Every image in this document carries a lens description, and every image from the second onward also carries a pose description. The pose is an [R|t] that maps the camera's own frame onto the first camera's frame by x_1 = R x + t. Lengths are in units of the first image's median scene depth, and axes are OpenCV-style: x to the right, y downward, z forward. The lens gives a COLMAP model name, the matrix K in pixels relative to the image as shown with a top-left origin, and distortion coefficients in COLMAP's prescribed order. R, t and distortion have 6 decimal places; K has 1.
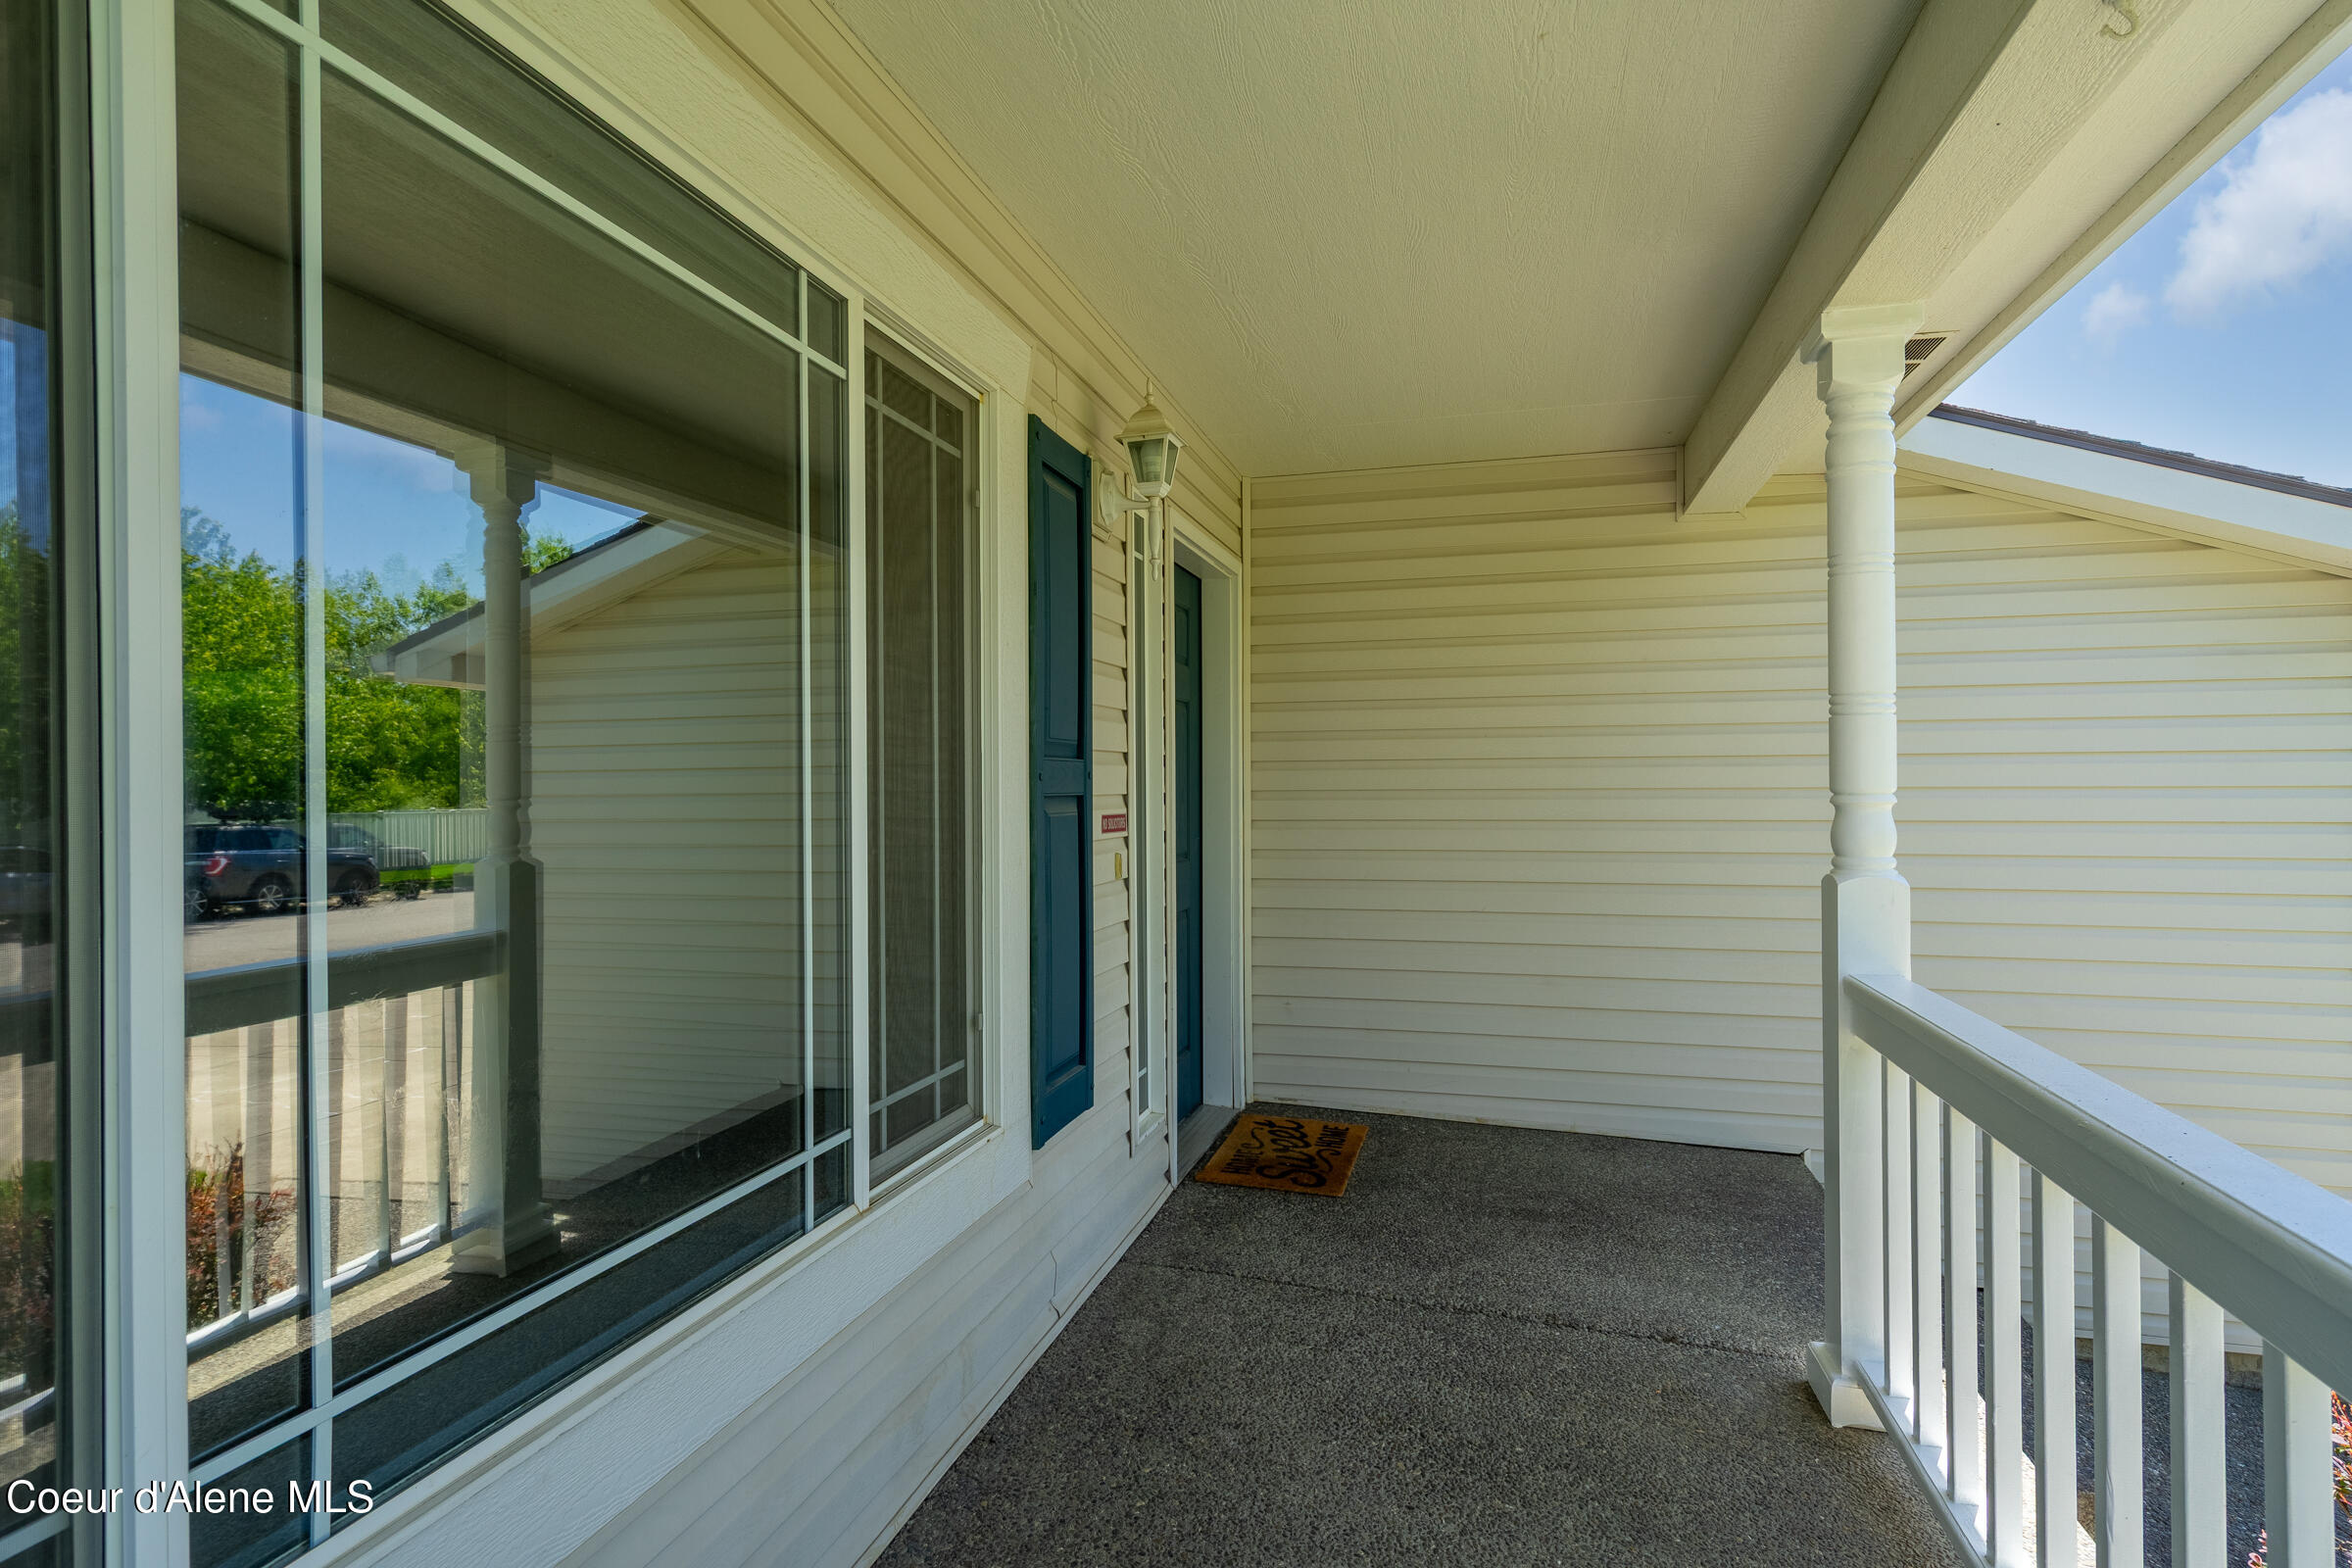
lens RADIAL K [[1202.8, 0, 1175.2], [0, 1202.8, 782.3], [0, 0, 1]] dist [0.006383, 0.002676]
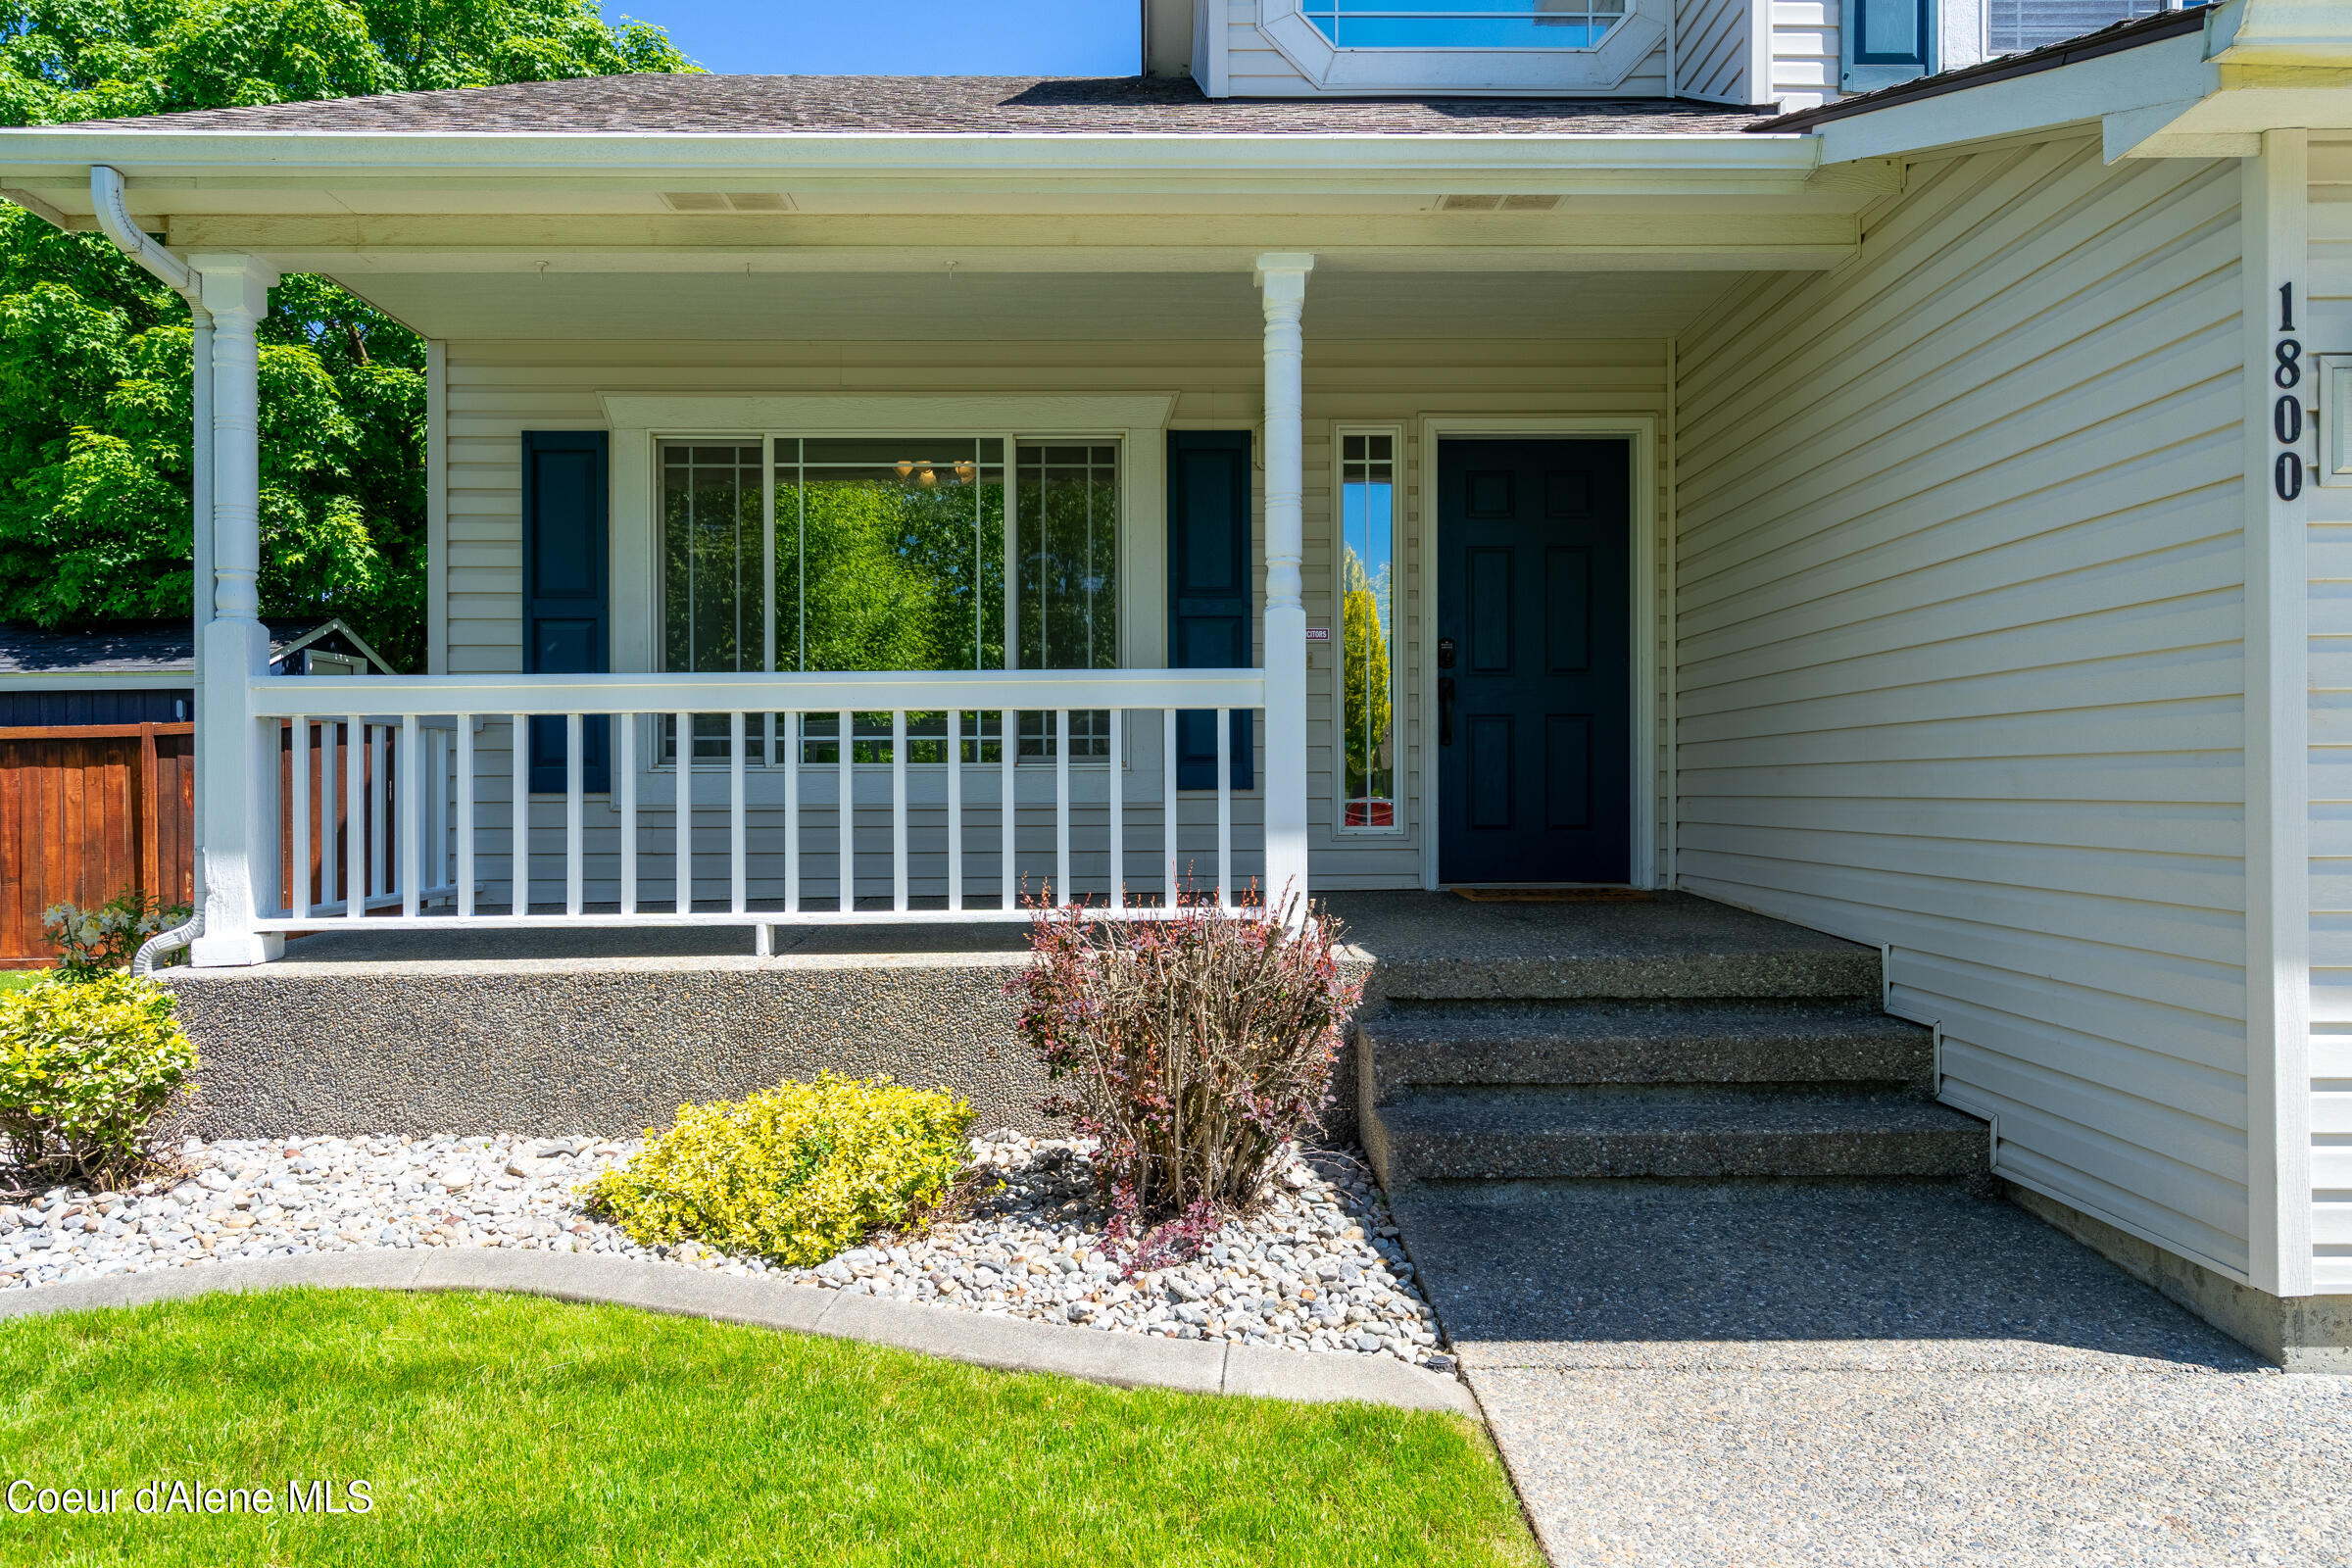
lens RADIAL K [[1509.8, 0, 1183.3], [0, 1509.8, 786.1], [0, 0, 1]] dist [0.003512, -0.000019]
pose [[0.275343, 0.004975, -0.961333, 3.108577], [0.005102, 0.999965, 0.006636, 0.371612], [0.961332, -0.006732, 0.275308, 0.424792]]
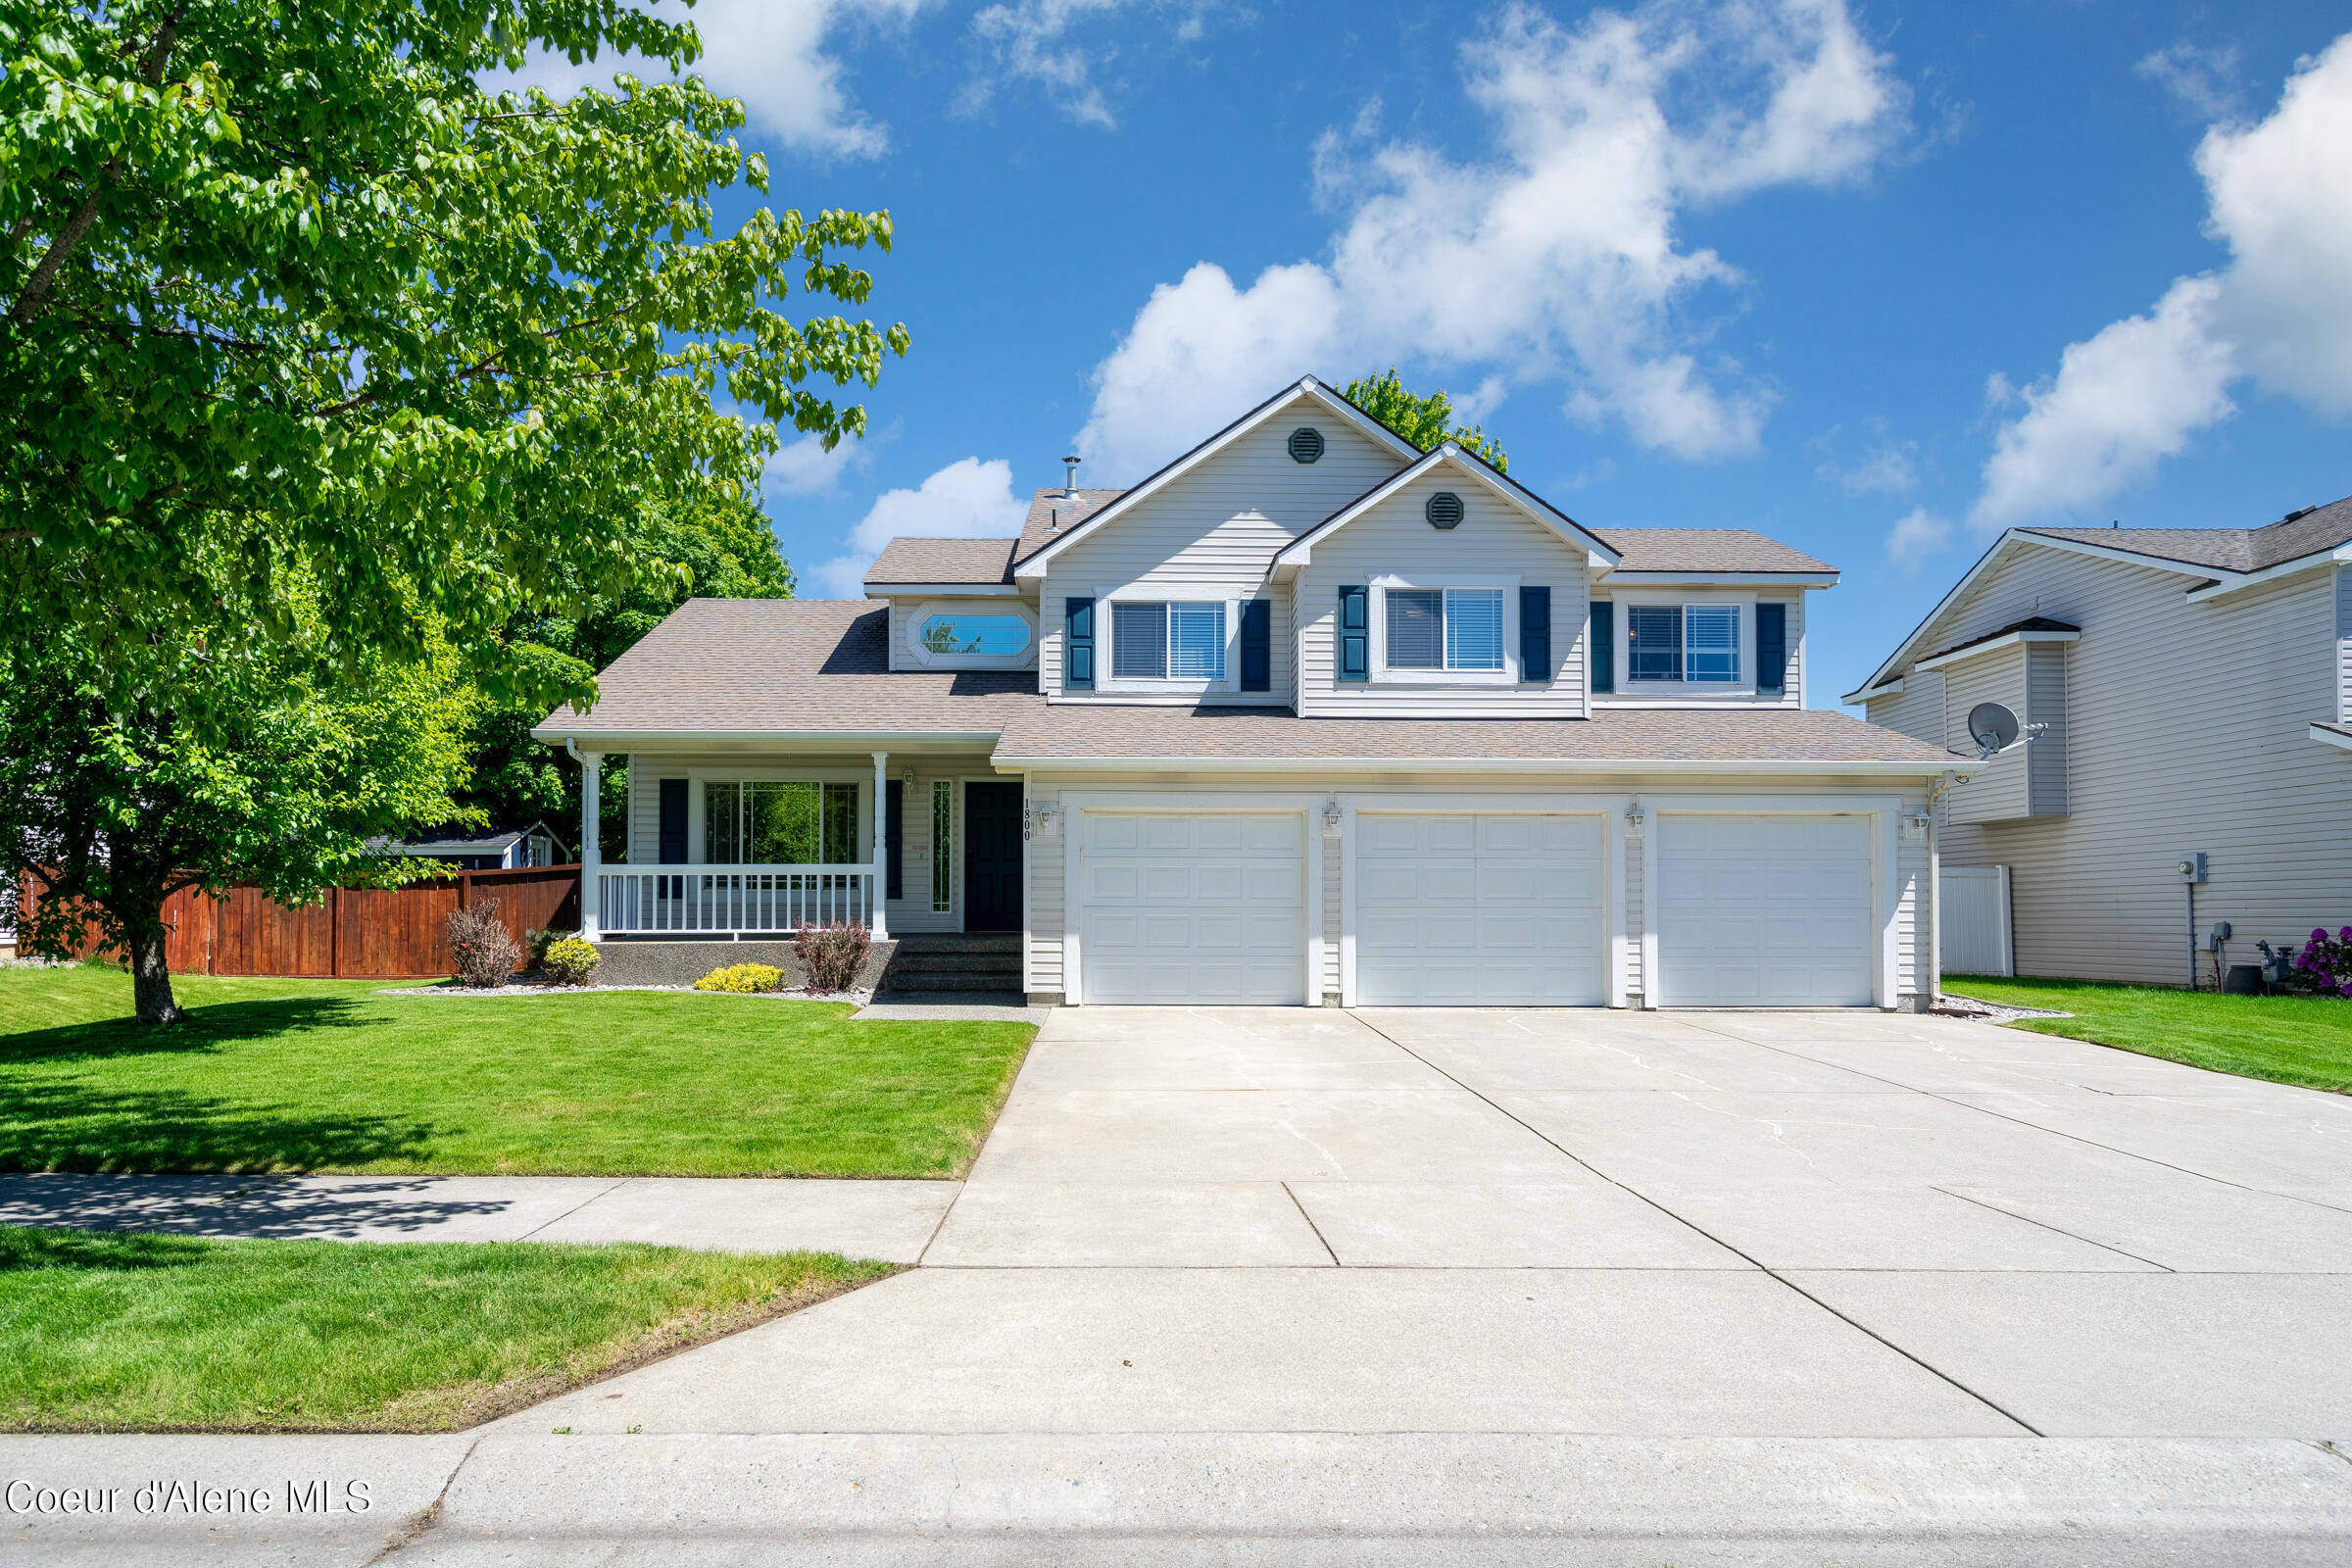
lens RADIAL K [[1384.6, 0, 1135.4], [0, 1384.6, 884.5], [0, 0, 1]] dist [0.015775, -0.001941]
pose [[0.270140, -0.015181, -0.962701, 9.192811], [-0.001445, 0.999868, -0.016172, 0.450768], [0.962820, 0.005760, 0.270082, 0.502294]]
